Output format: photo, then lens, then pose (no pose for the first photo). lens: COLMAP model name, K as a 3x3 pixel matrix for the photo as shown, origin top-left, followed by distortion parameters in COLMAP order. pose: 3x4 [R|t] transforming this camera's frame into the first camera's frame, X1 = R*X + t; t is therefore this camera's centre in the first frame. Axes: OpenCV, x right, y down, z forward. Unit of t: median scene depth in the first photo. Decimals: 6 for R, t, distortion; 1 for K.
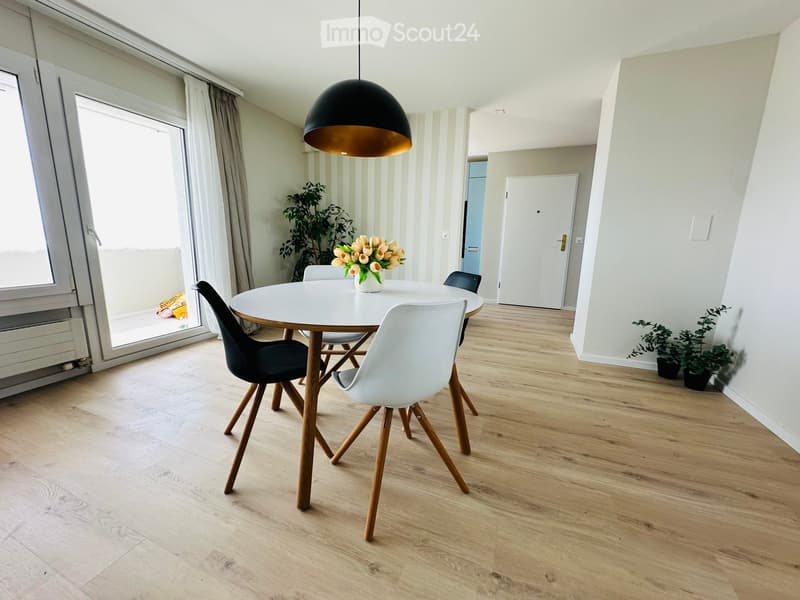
lens RADIAL K [[321.4, 0, 397.6], [0, 321.4, 300.9], [0, 0, 1]] dist [-0.008173, 0.002060]
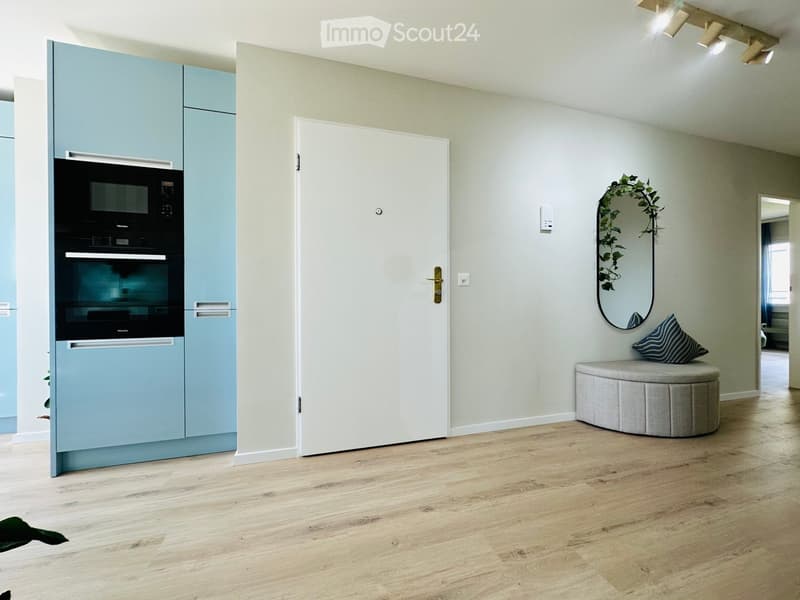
lens RADIAL K [[321.4, 0, 403.3], [0, 321.4, 297.4], [0, 0, 1]] dist [-0.008173, 0.002060]
pose [[0.781305, -0.030812, 0.623389, 0.202638], [0.143068, 0.981029, -0.130822, -0.111444], [-0.607532, 0.191399, 0.770890, 0.680655]]
